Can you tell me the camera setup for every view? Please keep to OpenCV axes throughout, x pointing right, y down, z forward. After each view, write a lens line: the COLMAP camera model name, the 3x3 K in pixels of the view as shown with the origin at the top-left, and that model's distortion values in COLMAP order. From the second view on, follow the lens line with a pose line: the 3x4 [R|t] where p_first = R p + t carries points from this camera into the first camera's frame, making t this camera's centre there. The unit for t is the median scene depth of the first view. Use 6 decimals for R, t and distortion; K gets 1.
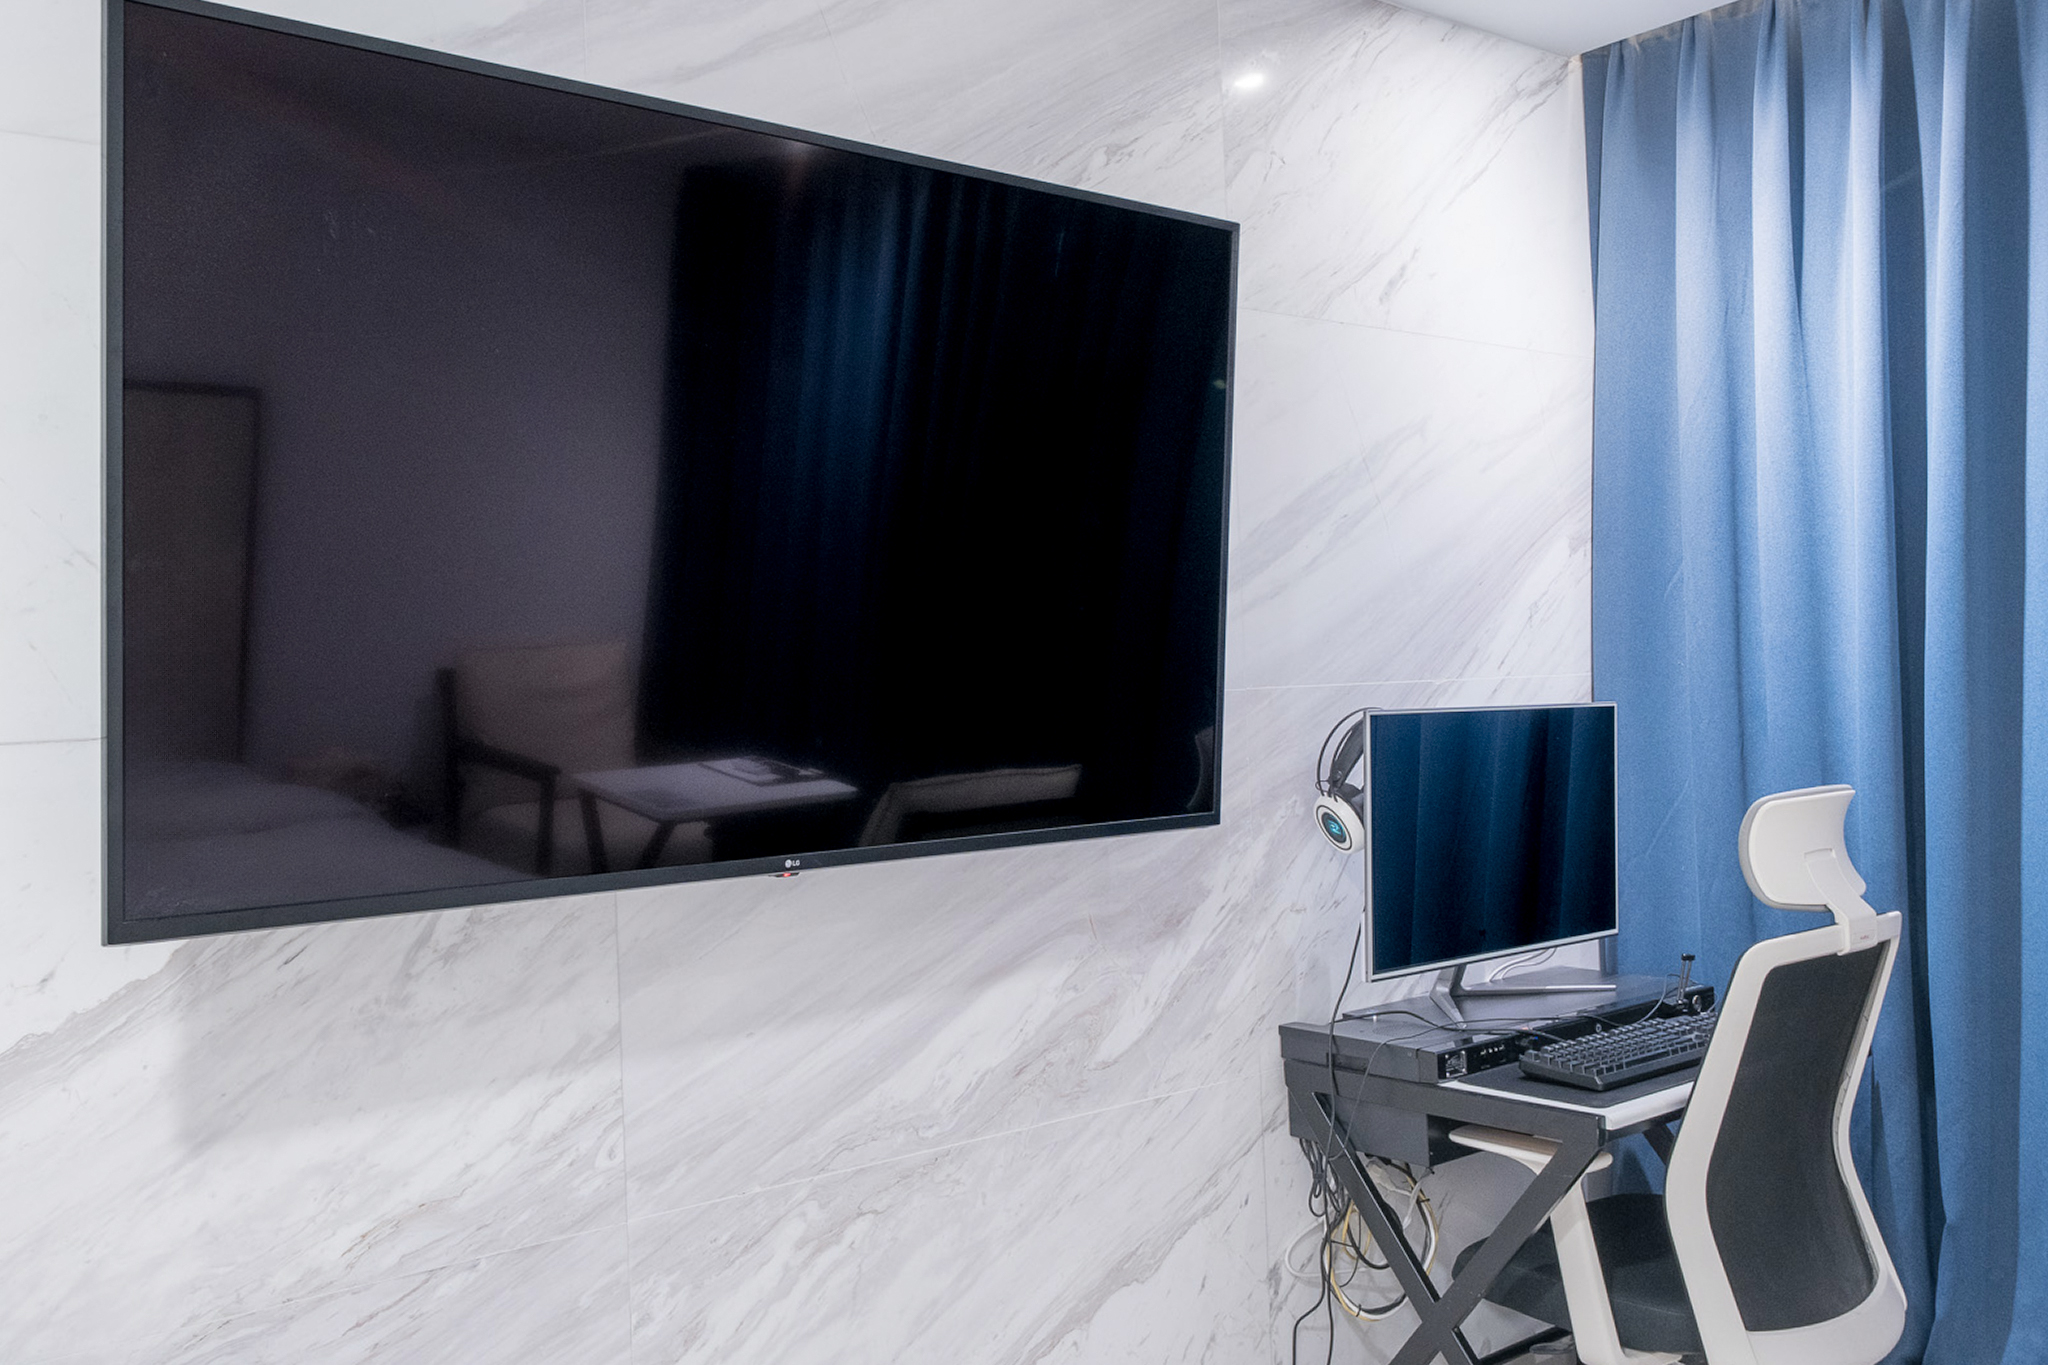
lens RADIAL K [[1745.0, 0, 956.0], [0, 1745.0, 662.0], [0, 0, 1]] dist [0.001322, -0.002623]
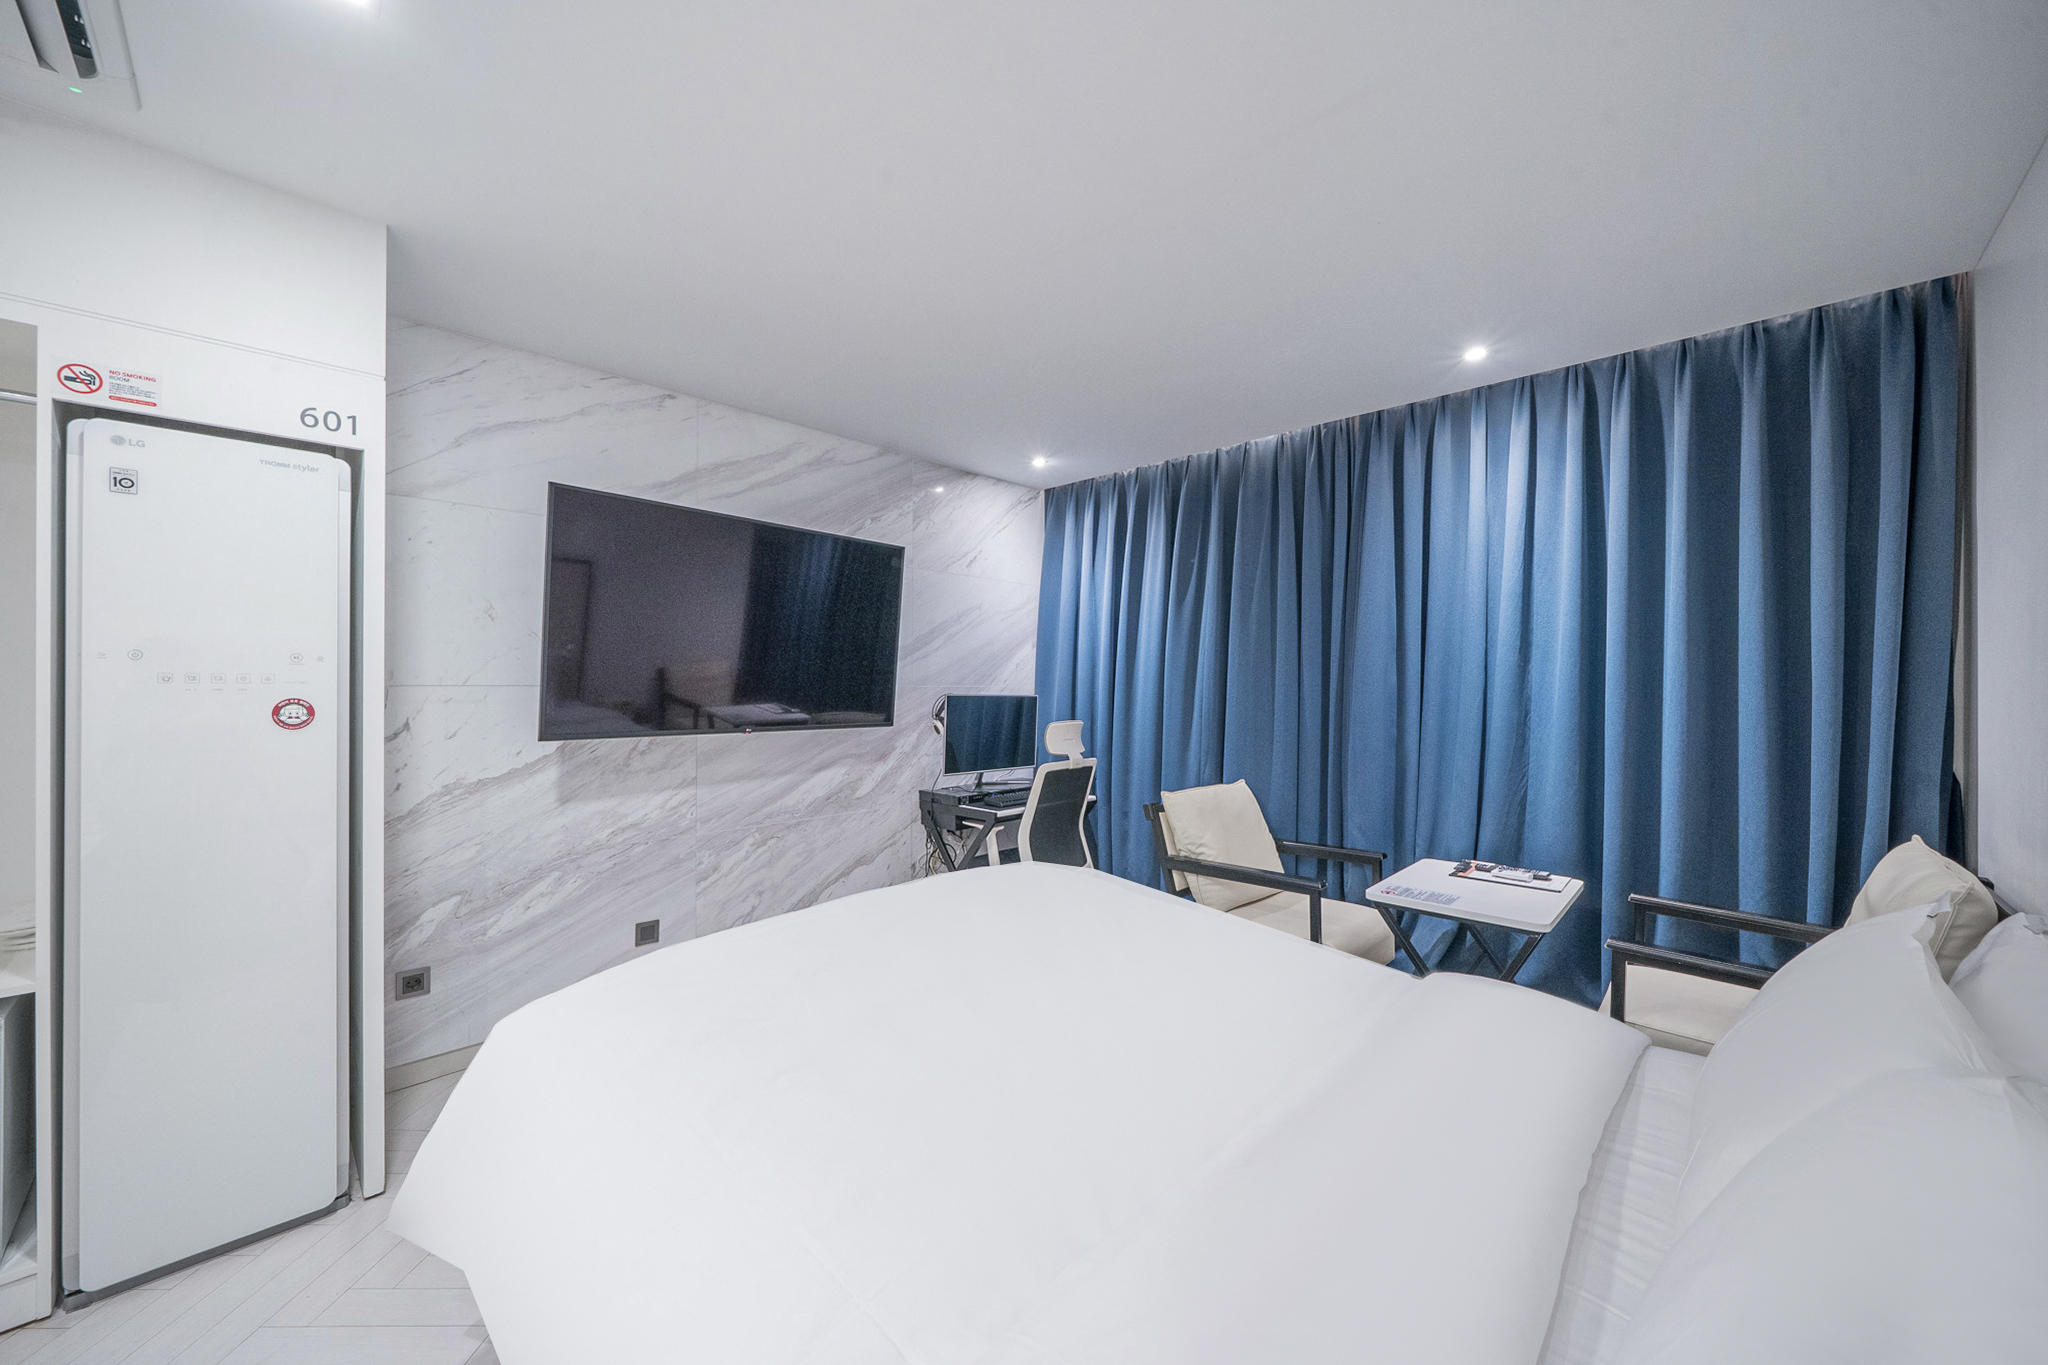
lens RADIAL K [[759.5, 0, 1024.0], [0, 759.5, 682.5], [0, 0, 1]] dist [-0.001475, -0.000041]
pose [[0.989427, 0.041667, 0.138921, 0.185301], [-0.042967, 0.999056, 0.006369, -0.009695], [-0.138524, -0.012270, 0.990283, -0.451878]]
